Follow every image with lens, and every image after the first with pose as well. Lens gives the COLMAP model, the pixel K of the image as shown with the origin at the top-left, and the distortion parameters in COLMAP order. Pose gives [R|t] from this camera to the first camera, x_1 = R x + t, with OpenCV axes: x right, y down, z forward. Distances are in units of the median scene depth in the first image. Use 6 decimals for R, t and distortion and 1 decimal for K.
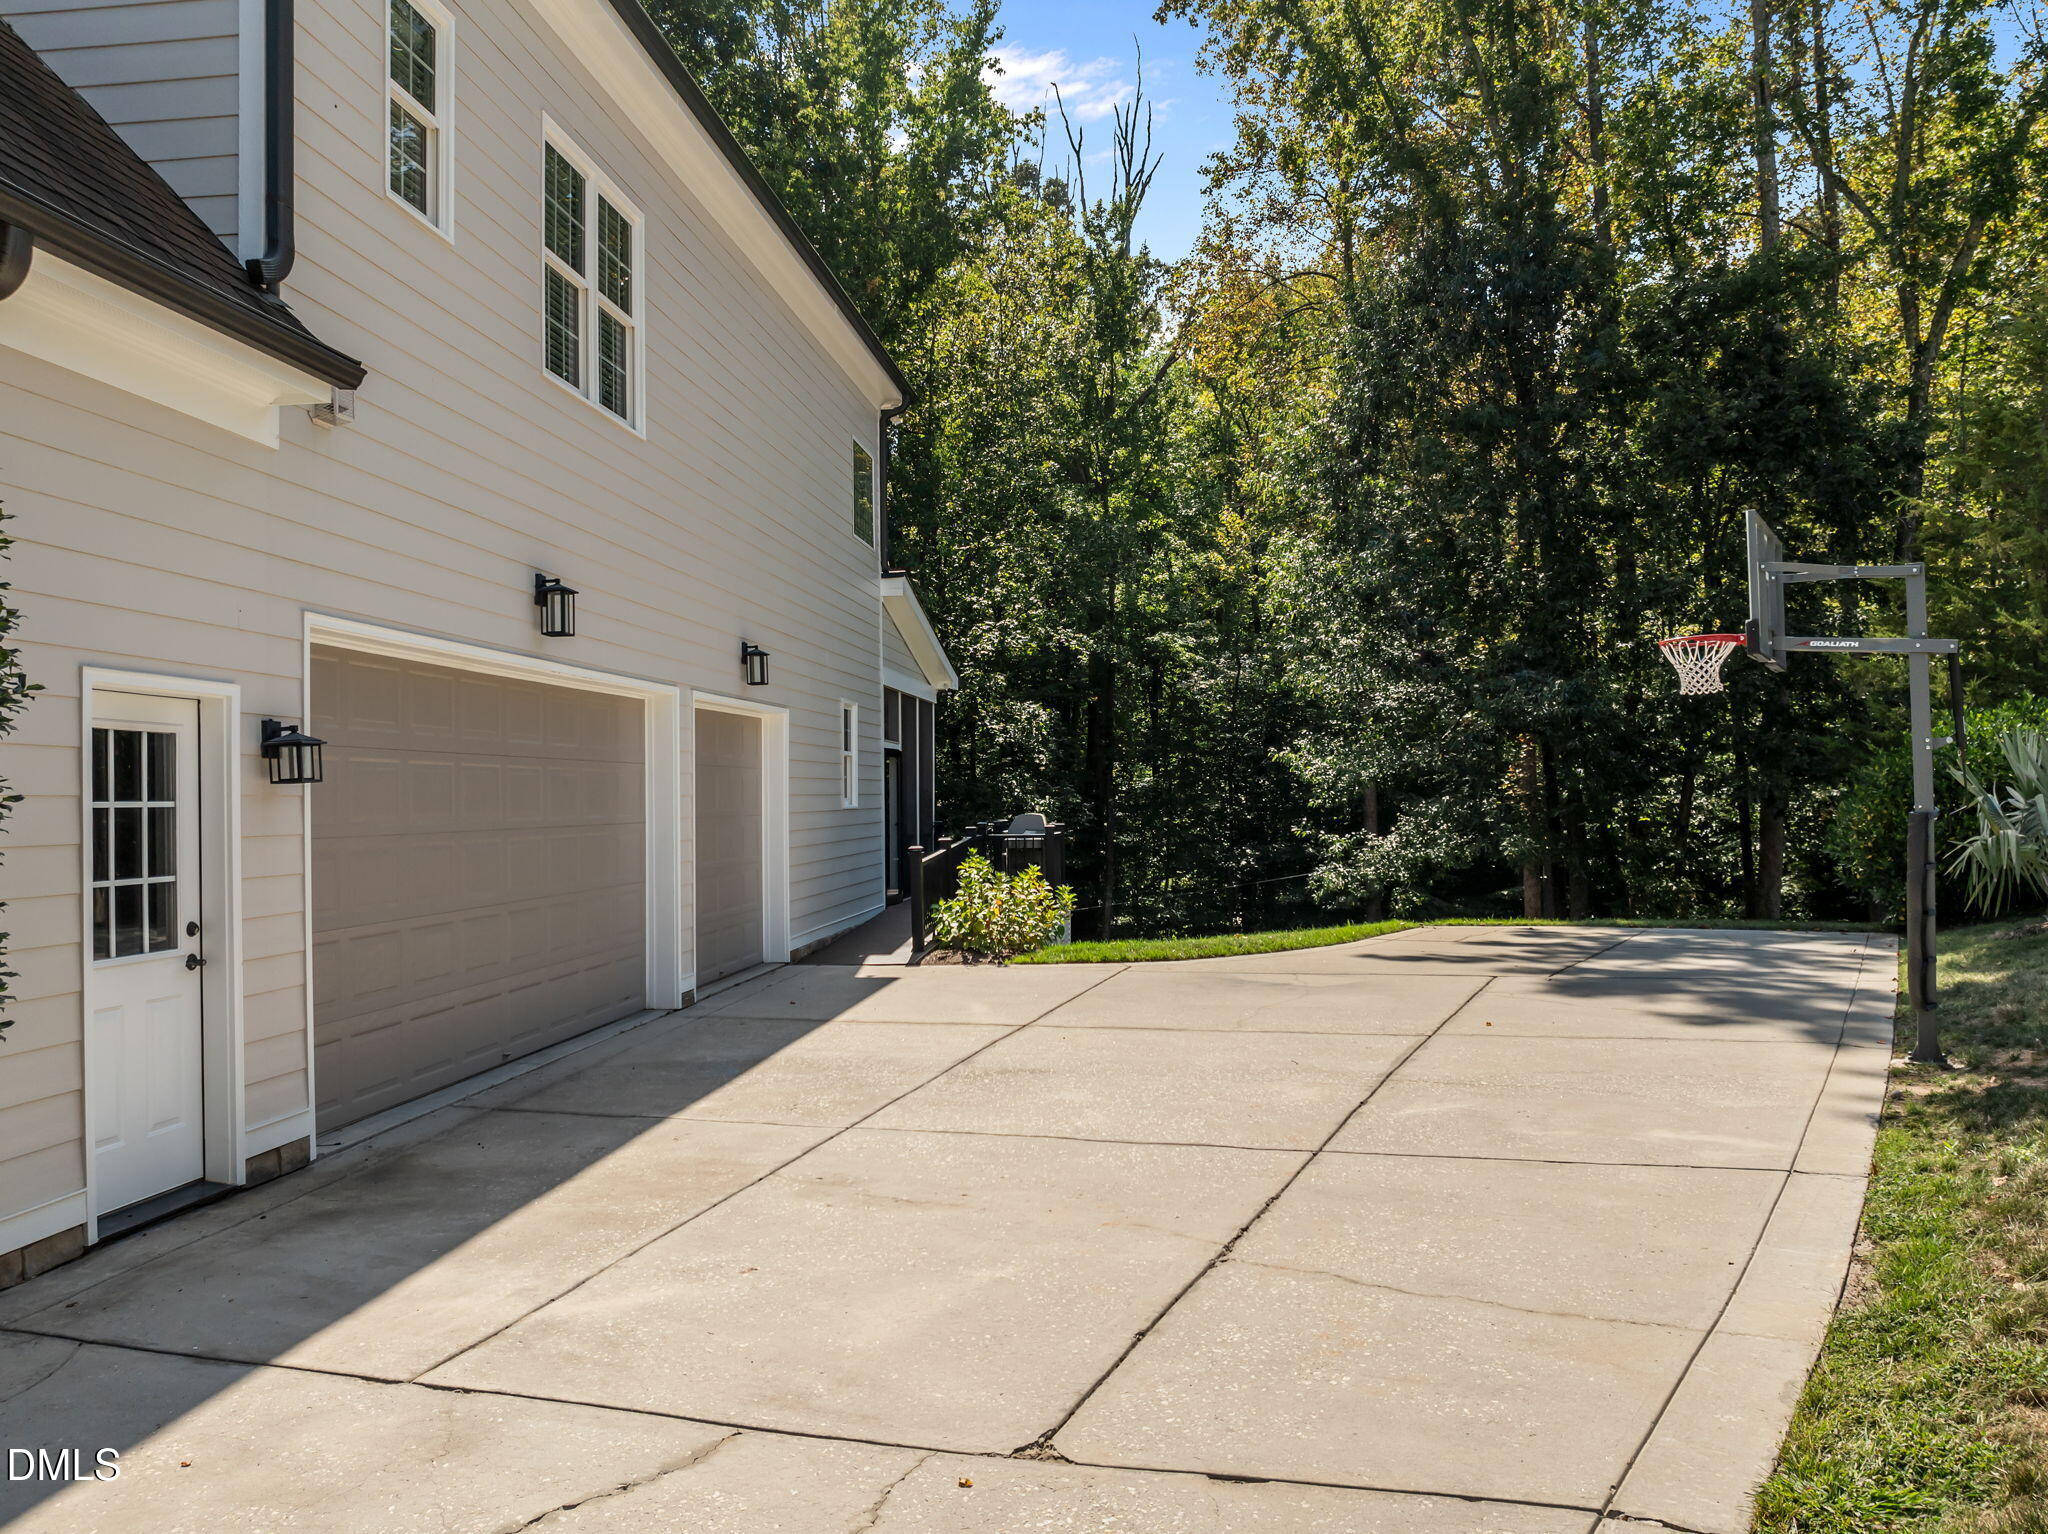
lens RADIAL K [[1471.6, 0, 1024.0], [0, 1471.6, 767.0], [0, 0, 1]] dist [-0.016289, 0.002993]
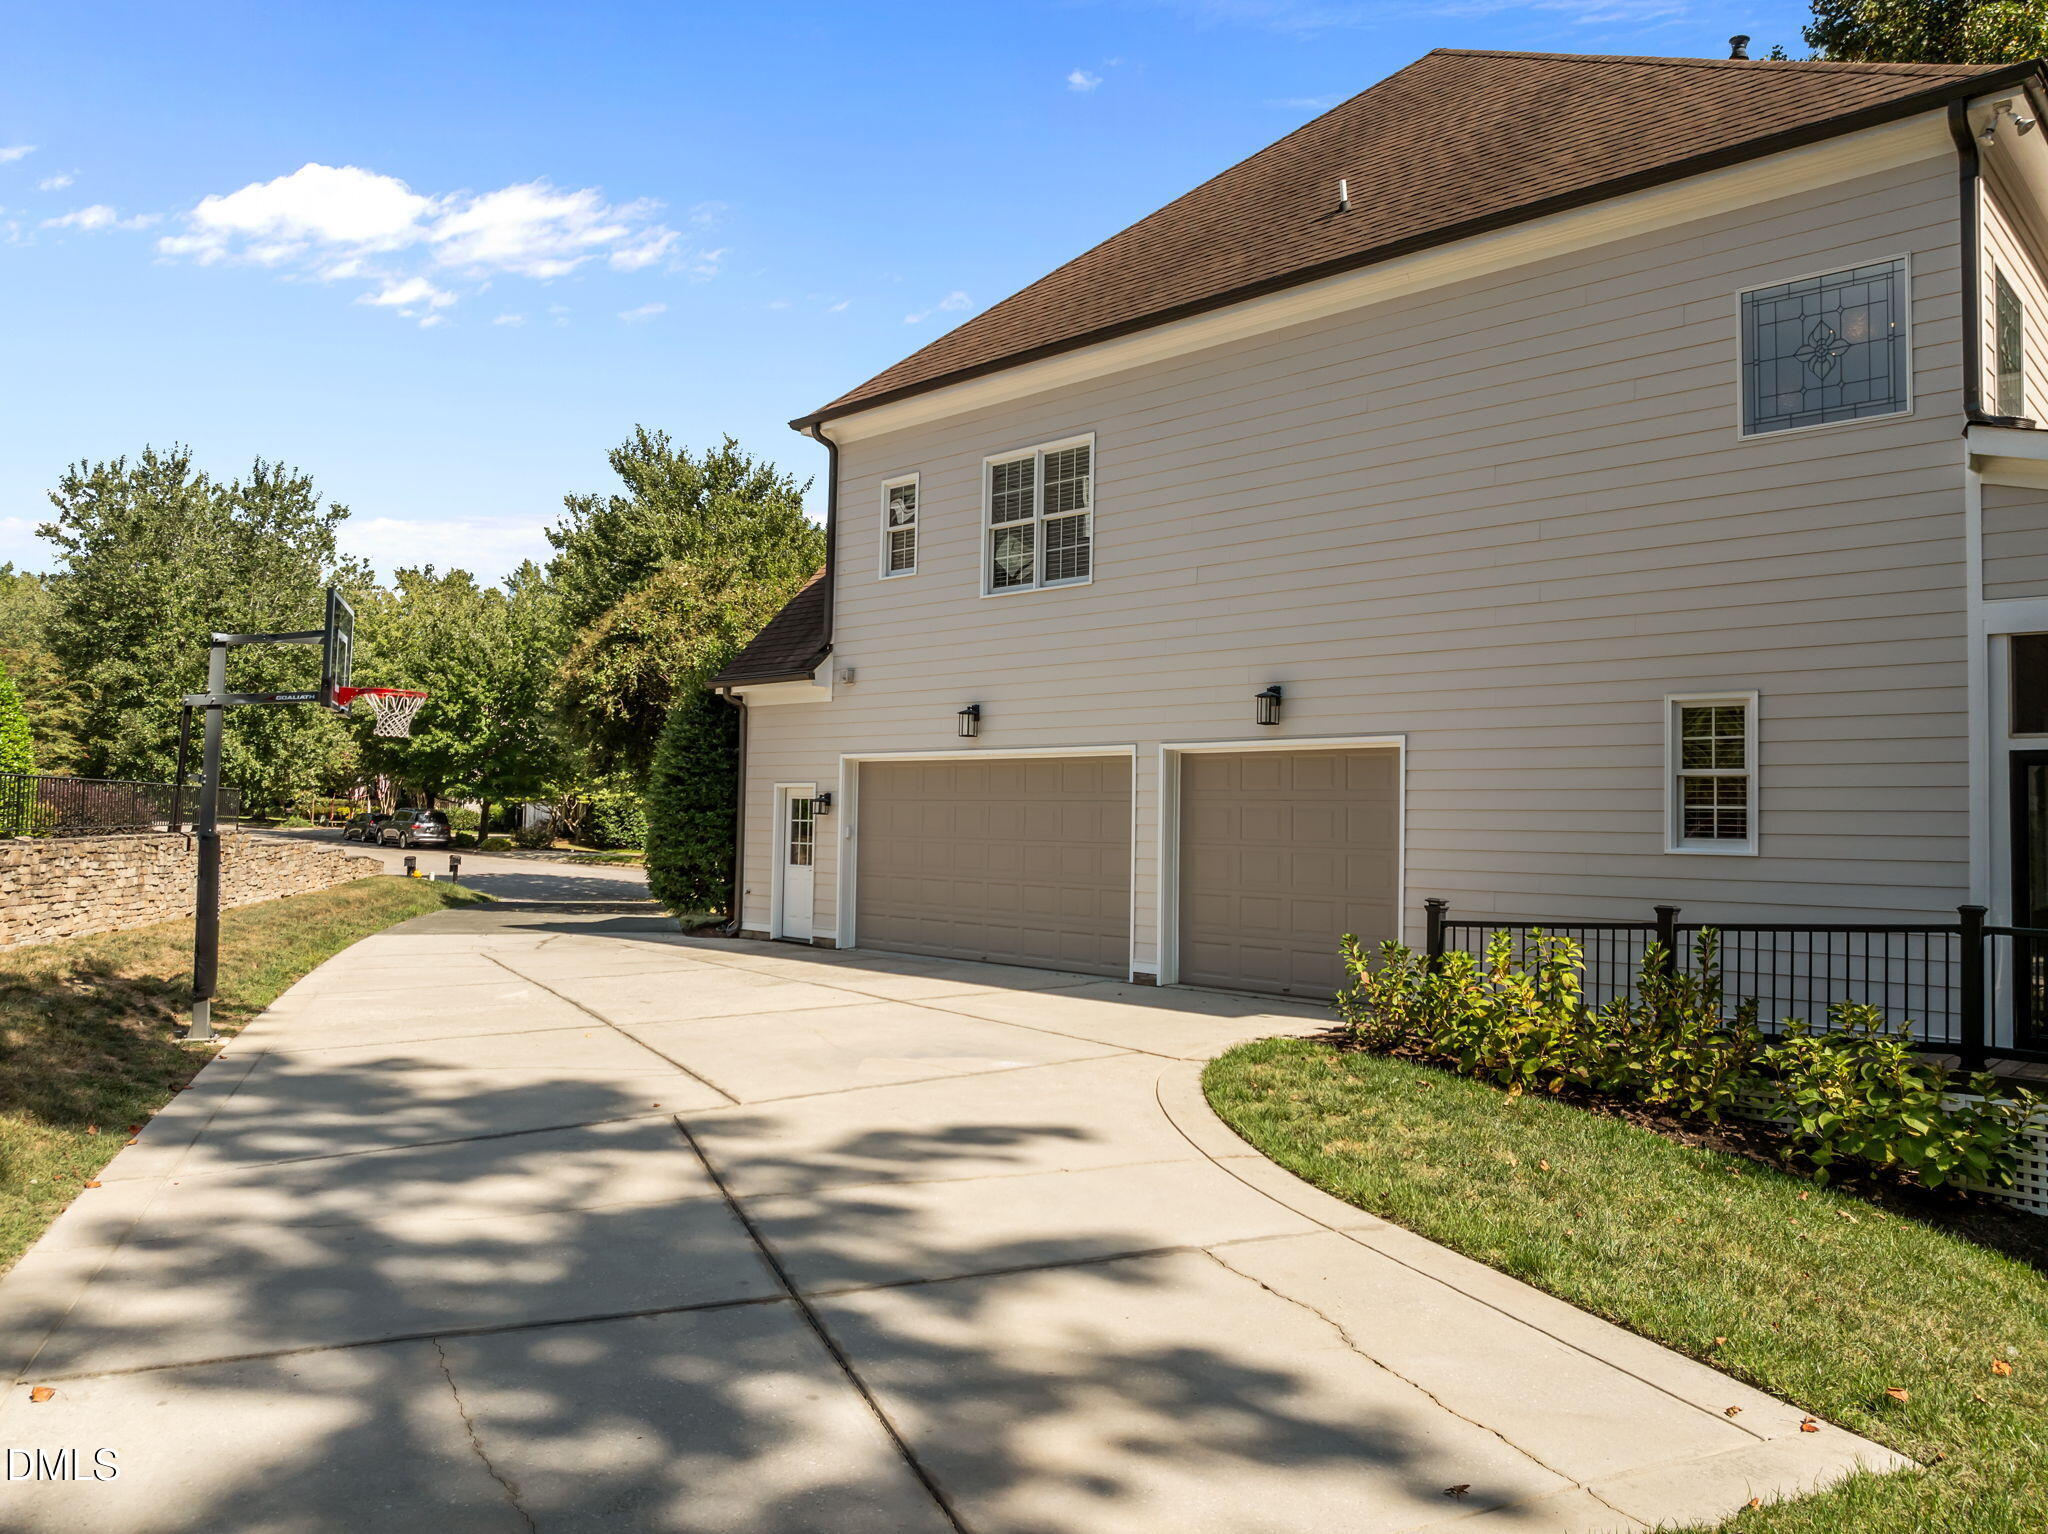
lens RADIAL K [[1471.6, 0, 1024.0], [0, 1471.6, 767.0], [0, 0, 1]] dist [-0.016289, 0.002993]
pose [[-0.610305, -0.047635, -0.790733, 1.160286], [-0.009211, 0.998550, -0.053045, 0.051696], [0.792113, -0.025090, -0.609858, 2.260203]]
